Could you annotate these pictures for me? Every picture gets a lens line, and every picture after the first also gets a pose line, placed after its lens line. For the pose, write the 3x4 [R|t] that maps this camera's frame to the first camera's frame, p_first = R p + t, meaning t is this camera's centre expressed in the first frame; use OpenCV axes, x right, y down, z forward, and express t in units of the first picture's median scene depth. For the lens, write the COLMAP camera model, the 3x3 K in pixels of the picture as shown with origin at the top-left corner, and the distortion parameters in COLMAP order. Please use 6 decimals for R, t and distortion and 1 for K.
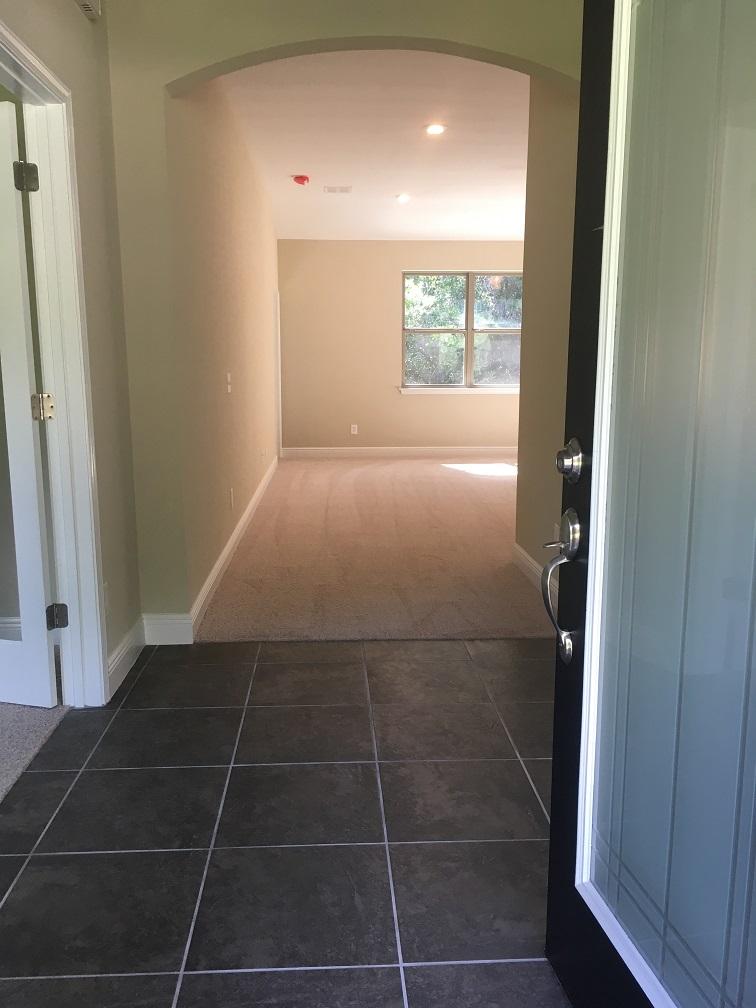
lens RADIAL K [[862.1, 0, 371.2], [0, 862.1, 511.5], [0, 0, 1]] dist [0.102605, -0.112833]
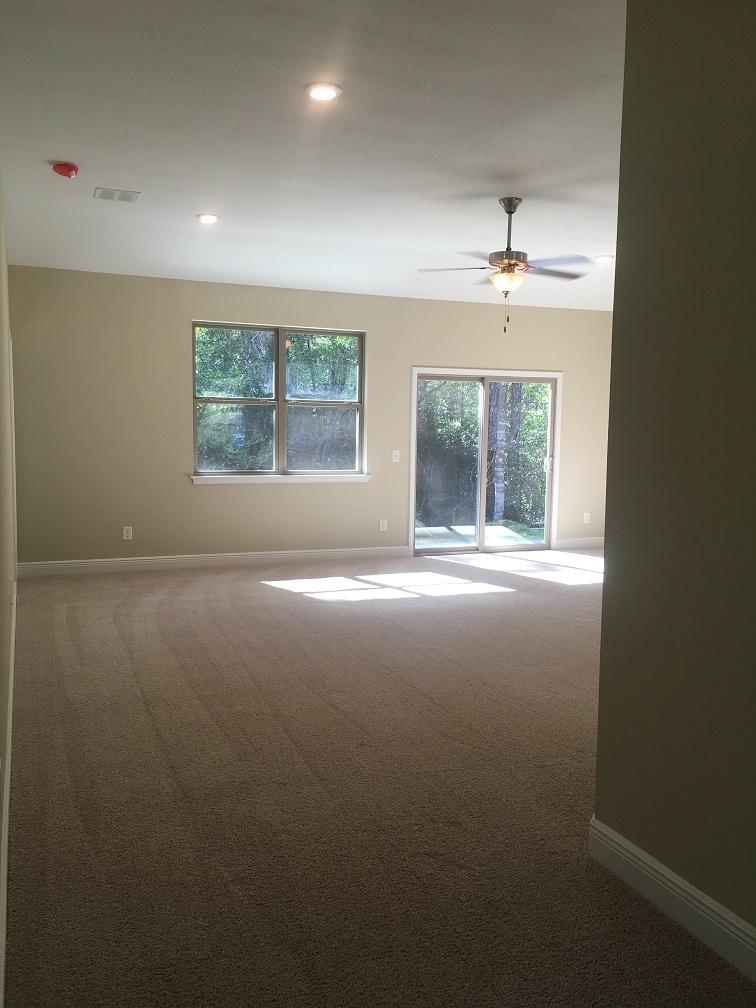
lens RADIAL K [[862.1, 0, 371.2], [0, 862.1, 511.5], [0, 0, 1]] dist [0.102605, -0.112833]
pose [[0.944919, -0.020147, 0.326683, -0.064899], [0.043418, 0.996999, -0.064098, -0.059346], [-0.324411, 0.074752, 0.942958, 0.258654]]
